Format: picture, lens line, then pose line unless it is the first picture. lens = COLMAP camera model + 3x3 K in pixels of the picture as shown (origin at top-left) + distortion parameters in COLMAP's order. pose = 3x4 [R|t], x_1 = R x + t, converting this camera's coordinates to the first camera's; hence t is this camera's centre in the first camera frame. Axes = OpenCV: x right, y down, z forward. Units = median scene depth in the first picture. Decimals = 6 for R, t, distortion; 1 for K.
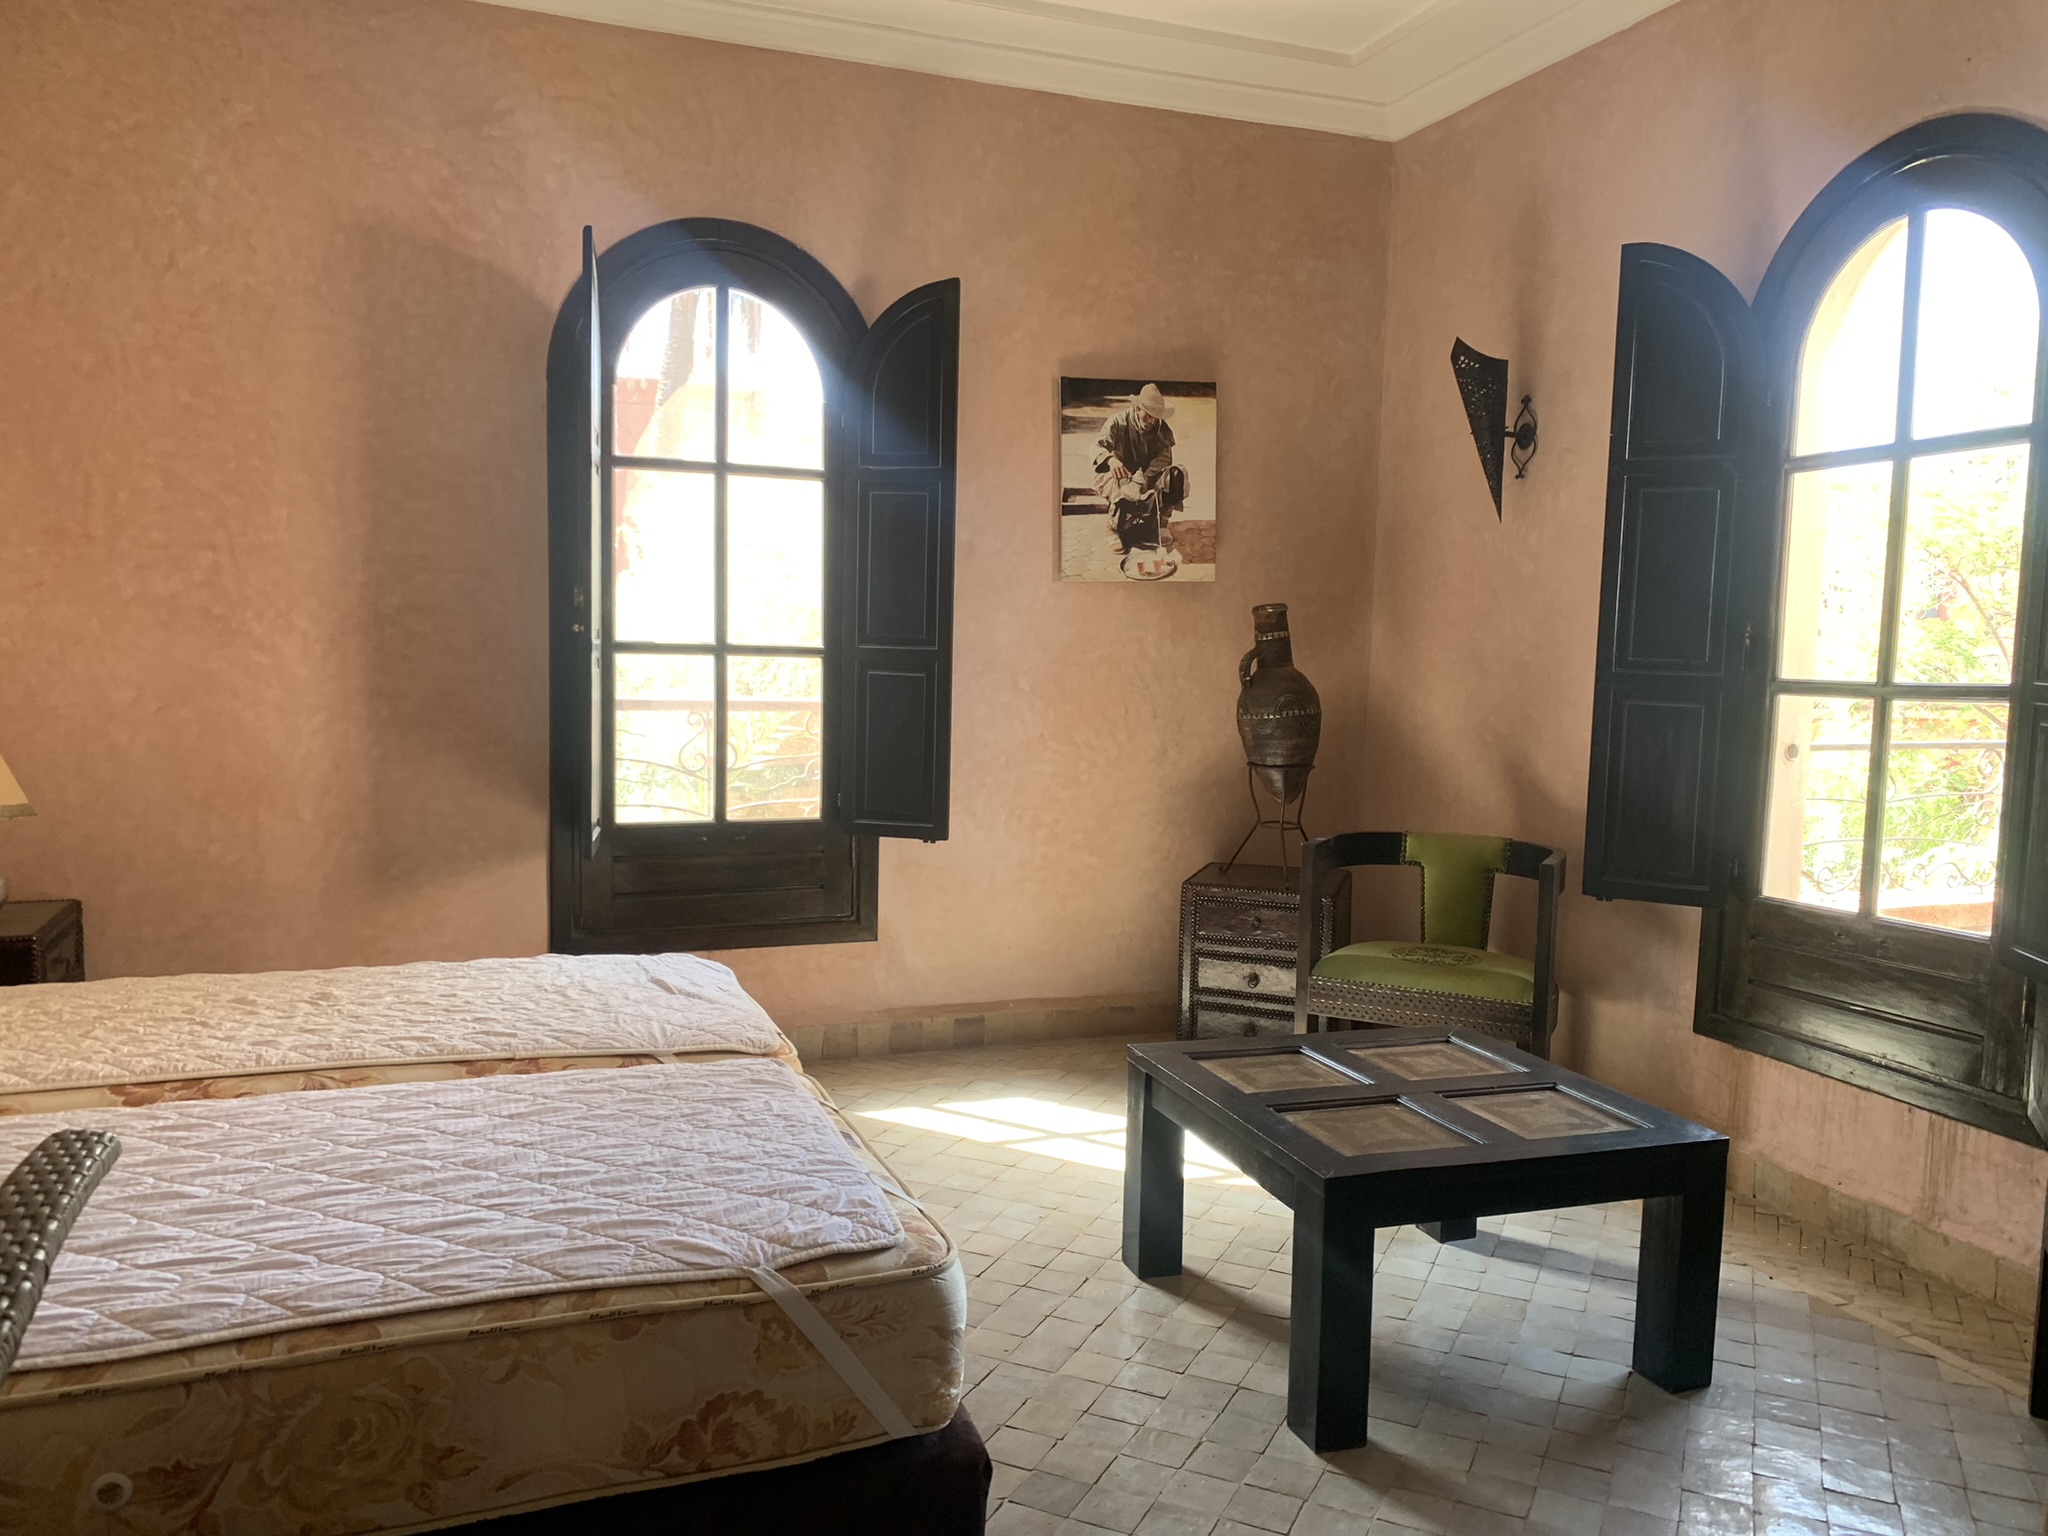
lens RADIAL K [[1549.7, 0, 1027.4], [0, 1549.7, 761.6], [0, 0, 1]] dist [0.038717, -0.039263]
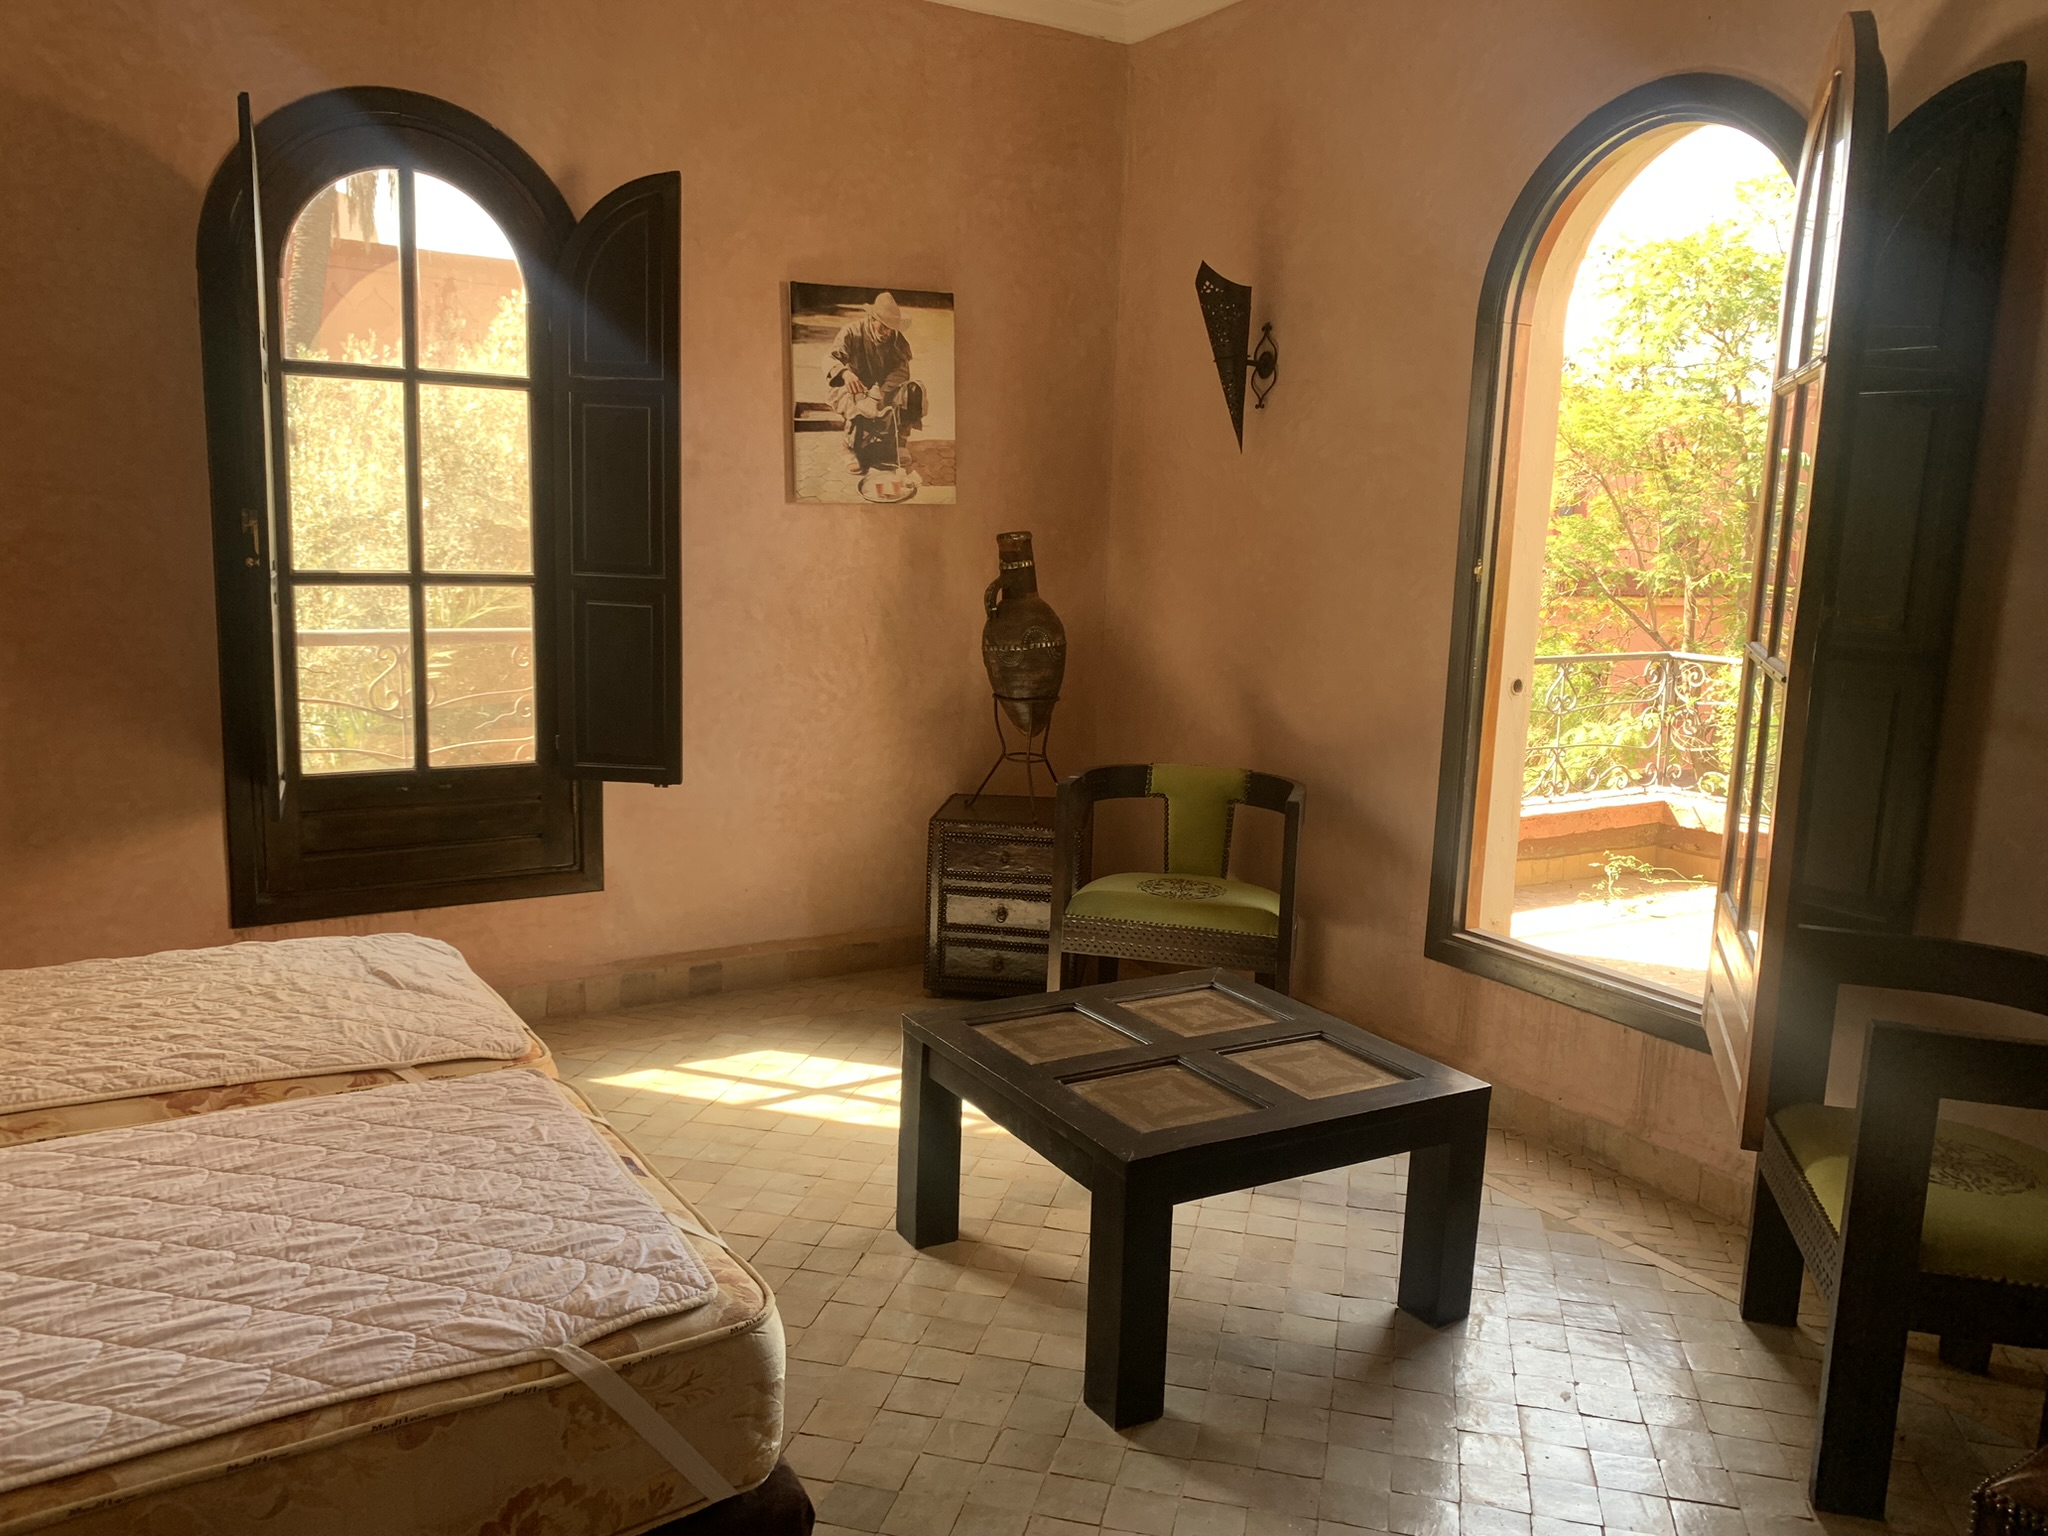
lens RADIAL K [[1560.3, 0, 1022.9], [0, 1560.3, 758.1], [0, 0, 1]] dist [0.008746, 0.016773]
pose [[0.980288, -0.022102, 0.196333, -0.047016], [0.006957, 0.996968, 0.077498, -0.049705], [-0.197450, -0.074604, 0.977470, 0.047801]]
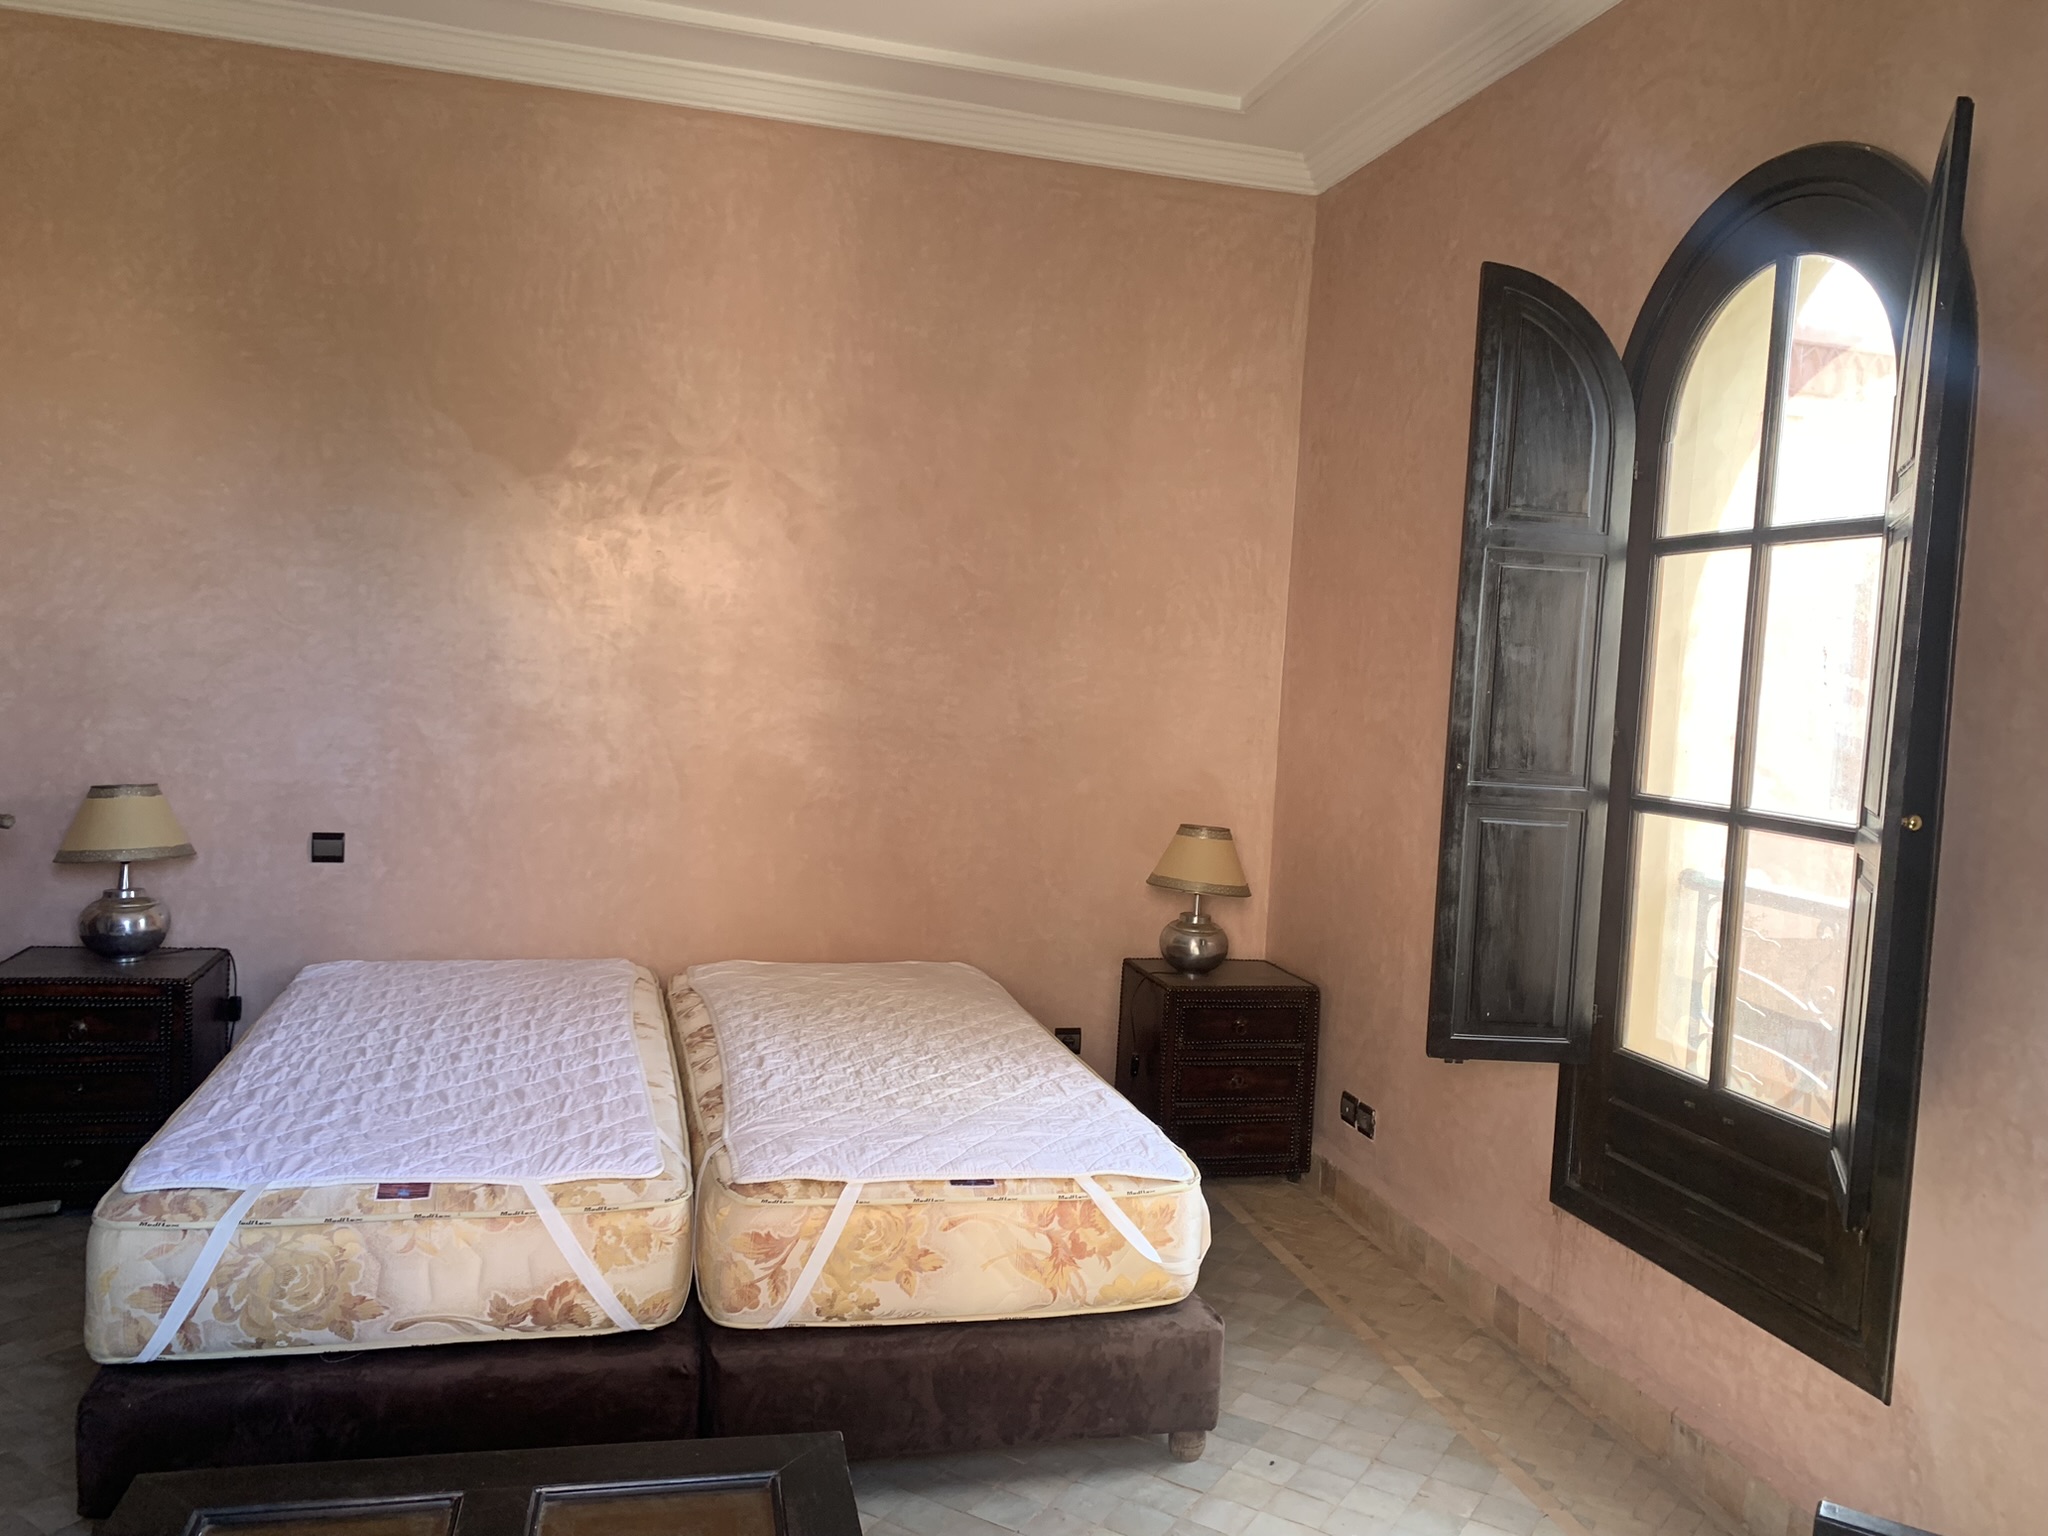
lens RADIAL K [[1541.4, 0, 1021.7], [0, 1541.4, 747.6], [0, 0, 1]] dist [0.023927, -0.011200]
pose [[-0.089812, 0.015078, -0.995845, 0.641463], [-0.147023, 0.988730, 0.028229, -0.103993], [0.985047, 0.148947, -0.086583, 1.056005]]
